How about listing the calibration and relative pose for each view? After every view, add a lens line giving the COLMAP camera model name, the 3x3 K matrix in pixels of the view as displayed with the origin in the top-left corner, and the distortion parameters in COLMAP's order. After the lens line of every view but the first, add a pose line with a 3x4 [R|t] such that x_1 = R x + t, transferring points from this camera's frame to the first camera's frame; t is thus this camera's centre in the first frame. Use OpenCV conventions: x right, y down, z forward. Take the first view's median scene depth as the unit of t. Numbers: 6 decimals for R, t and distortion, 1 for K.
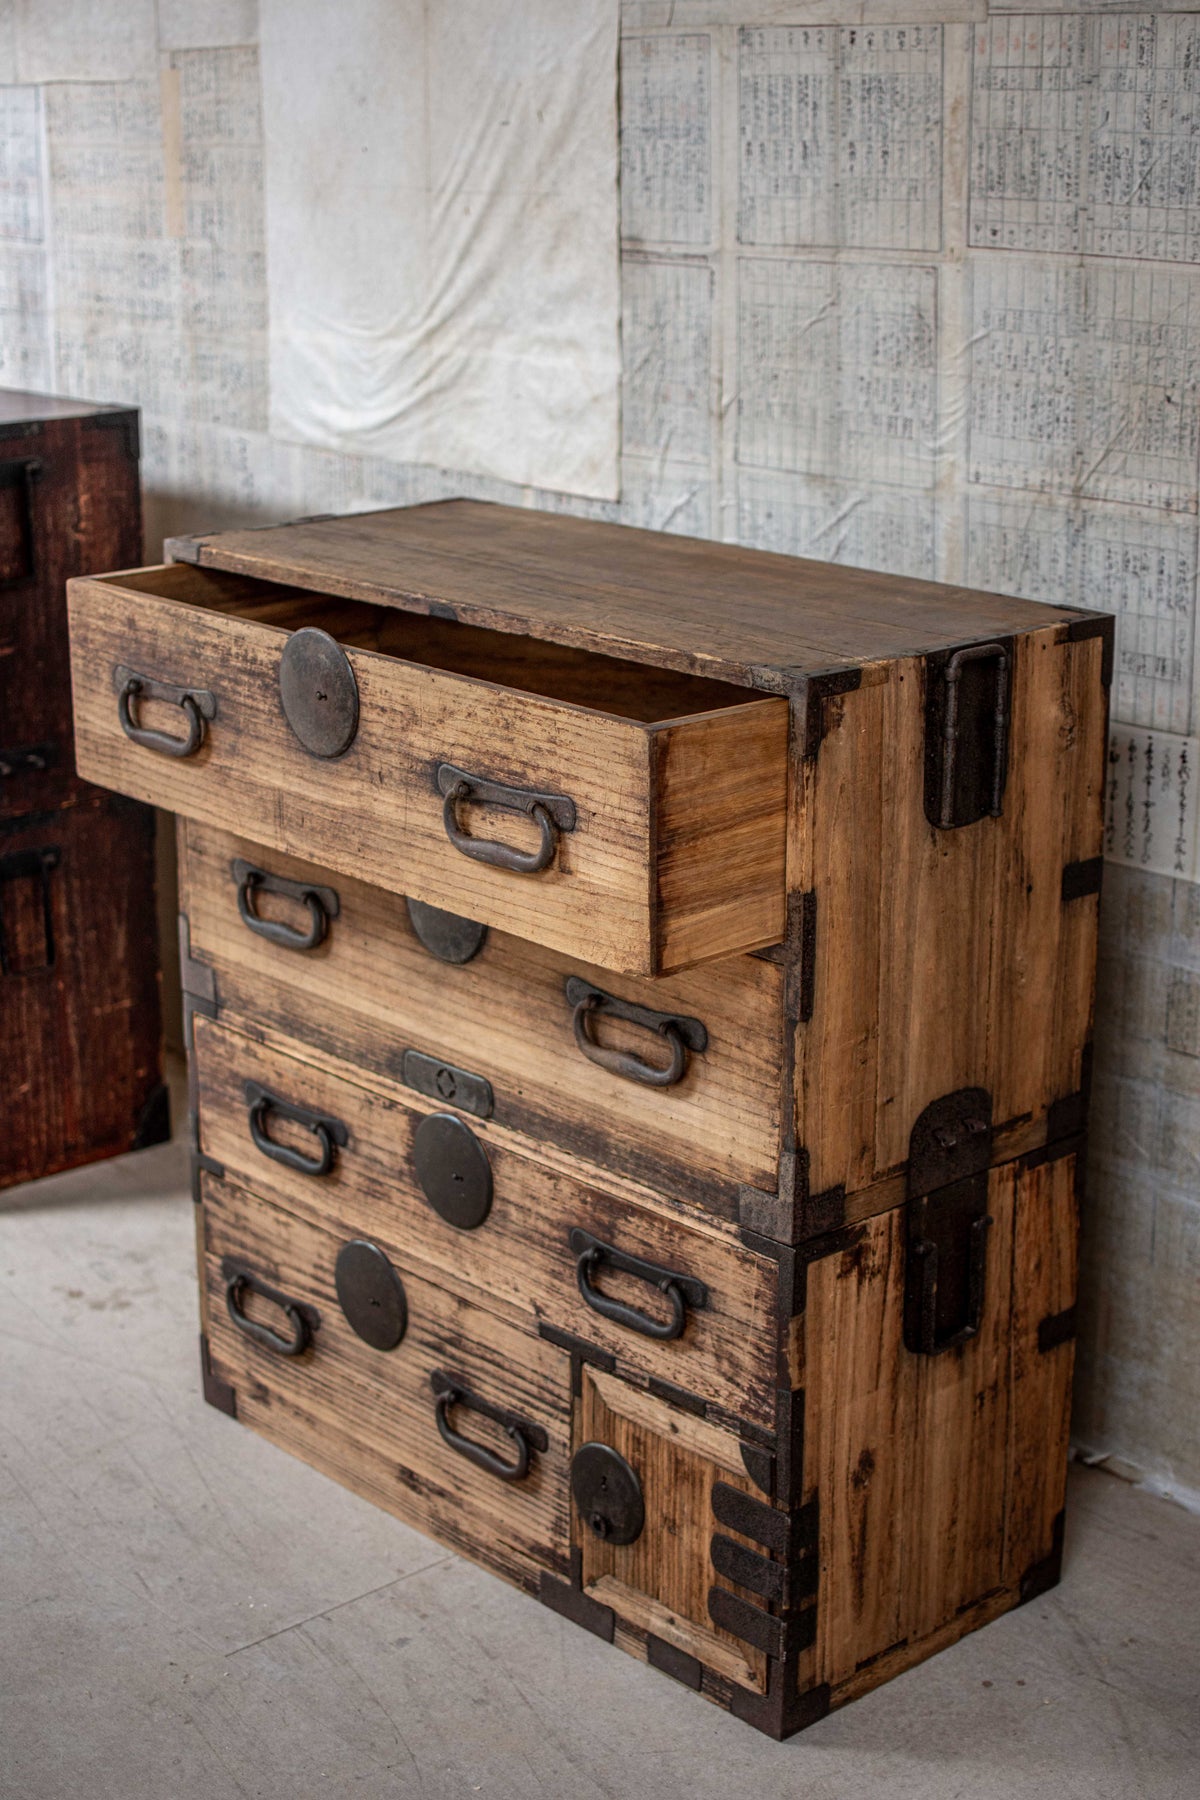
lens RADIAL K [[2791.3, 0, 595.5], [0, 2791.3, 1066.2], [0, 0, 1]] dist [-0.102926, 0.104455]
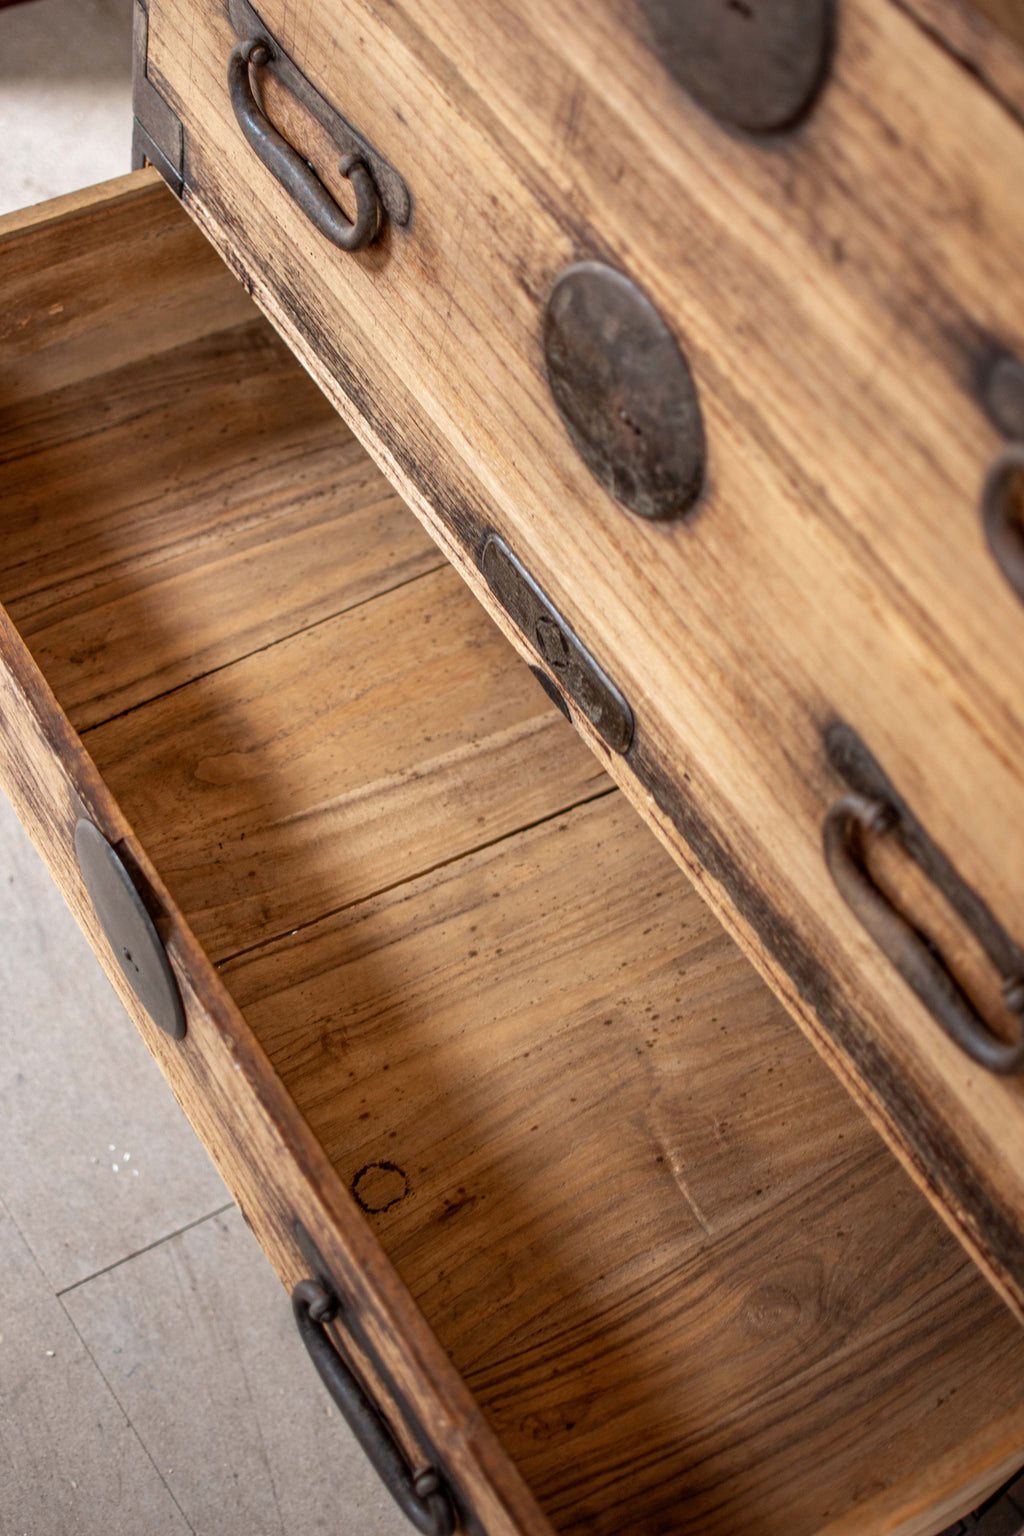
lens RADIAL K [[2384.3, 0, 510.6], [0, 2384.3, 799.8], [0, 0, 1]] dist [-0.207508, 0.164231]
pose [[0.976979, 0.212274, 0.021271, -0.063877], [-0.184402, 0.790126, 0.584549, -0.223684], [0.107277, -0.575014, 0.811080, 0.625889]]
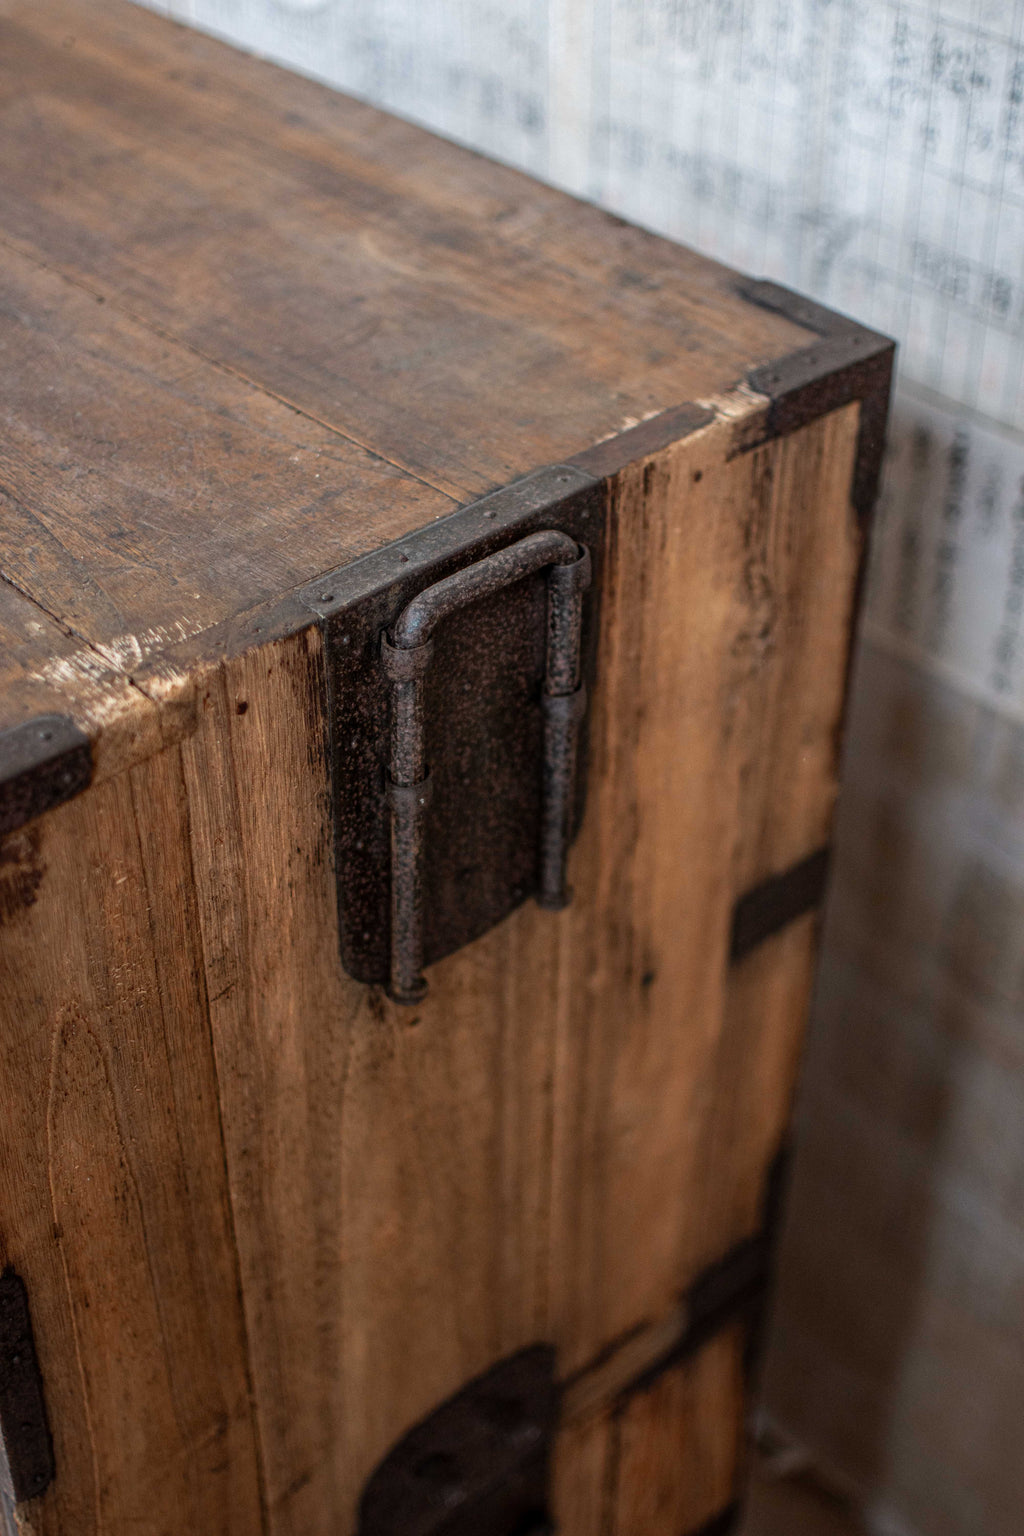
lens RADIAL K [[2384.3, 0, 510.6], [0, 2384.3, 799.8], [0, 0, 1]] dist [-0.207508, 0.164231]
pose [[0.999613, 0.006817, 0.026977, 0.114719], [-0.015090, 0.947377, 0.319763, -0.188479], [-0.023378, -0.320046, 0.947113, 0.609702]]
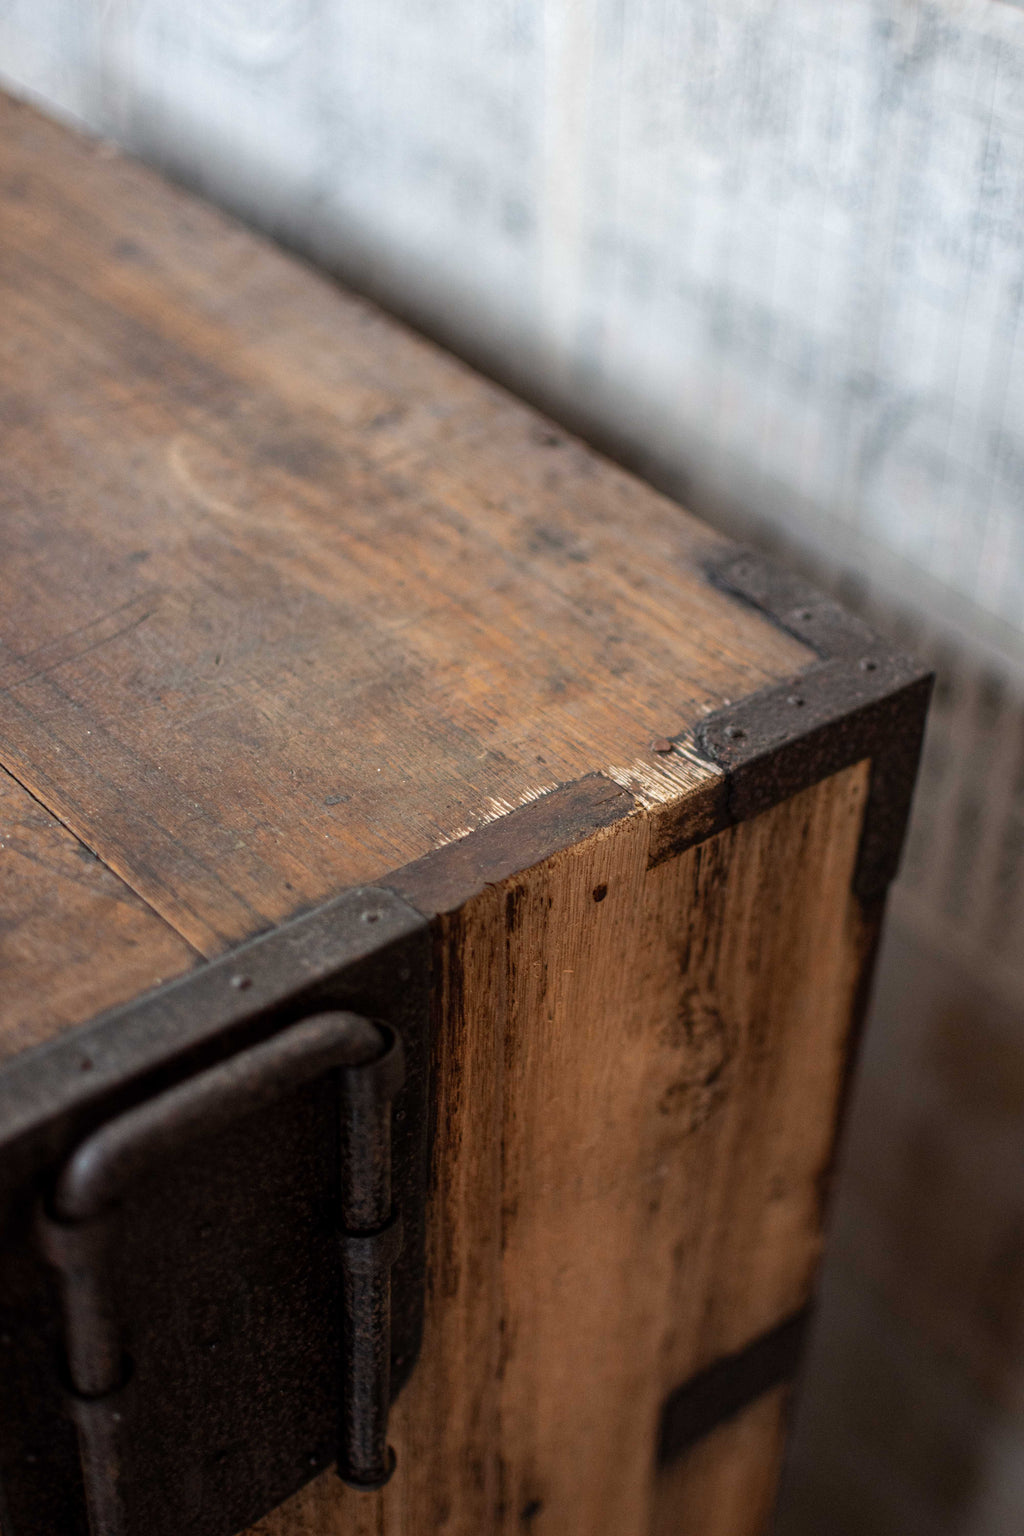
lens RADIAL K [[2365.9, 0, 505.1], [0, 2365.9, 845.7], [0, 0, 1]] dist [-0.147580, -0.005550]
pose [[0.997820, 0.064301, -0.014866, 0.139767], [-0.055421, 0.938694, 0.340269, -0.200032], [0.035834, -0.338703, 0.940211, 0.720131]]
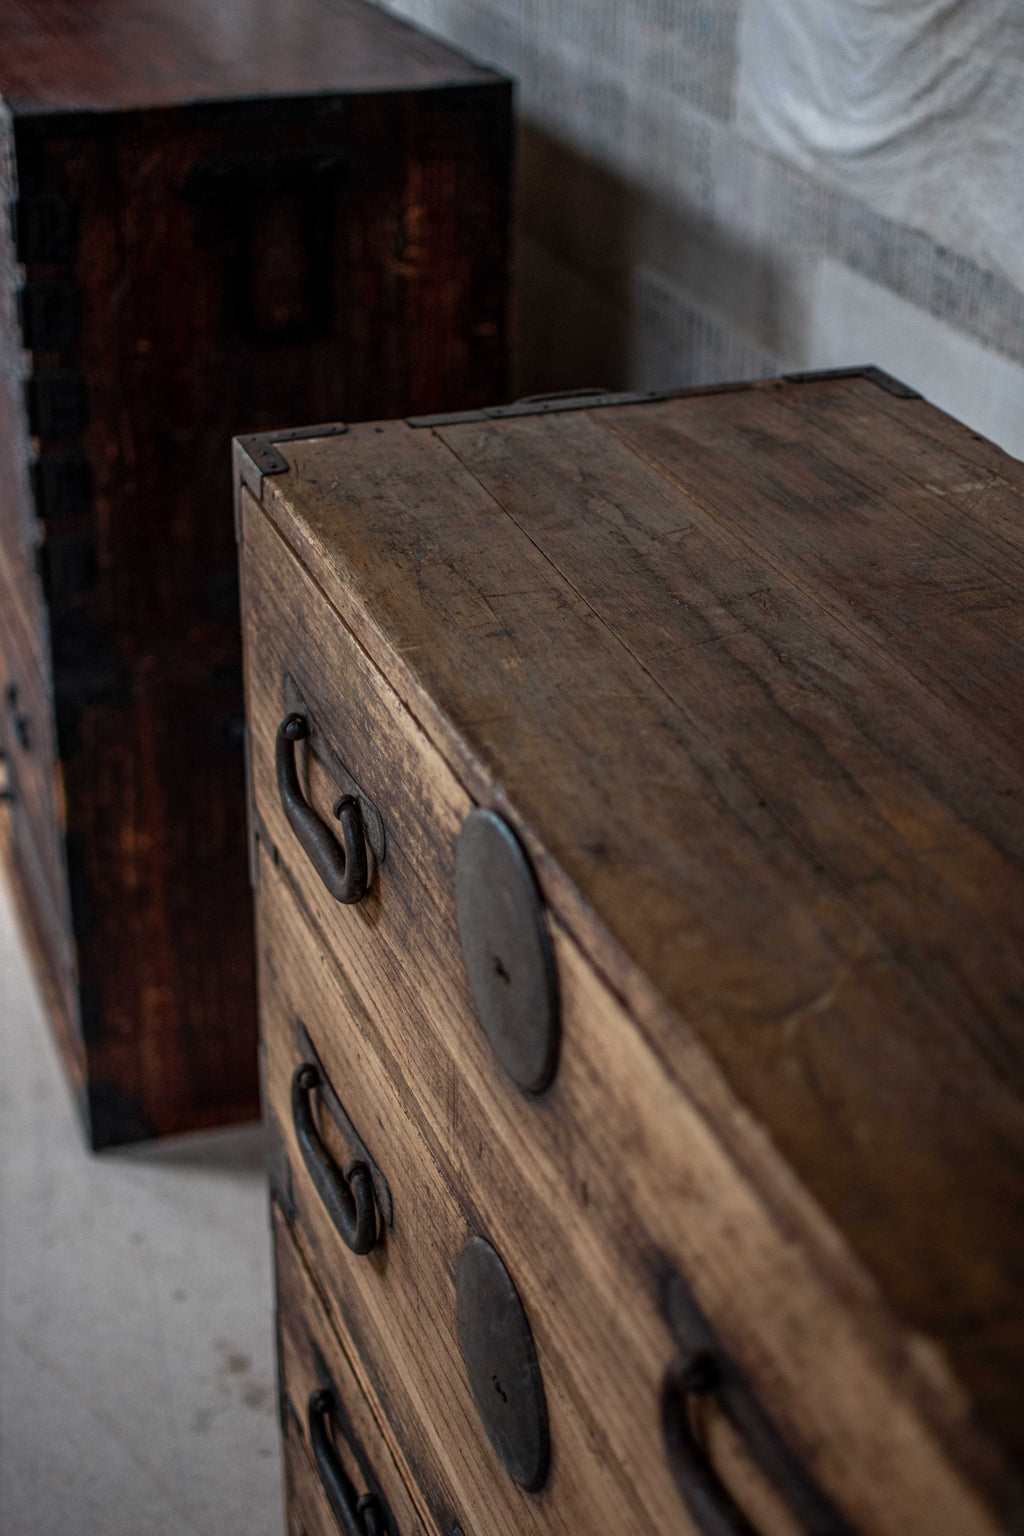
lens RADIAL K [[2384.3, 0, 510.6], [0, 2384.3, 799.8], [0, 0, 1]] dist [-0.207508, 0.164231]
pose [[0.924253, 0.190605, -0.330797, 0.062493], [-0.140827, 0.975565, 0.168644, -0.217169], [0.354859, -0.109284, 0.928511, 0.613778]]
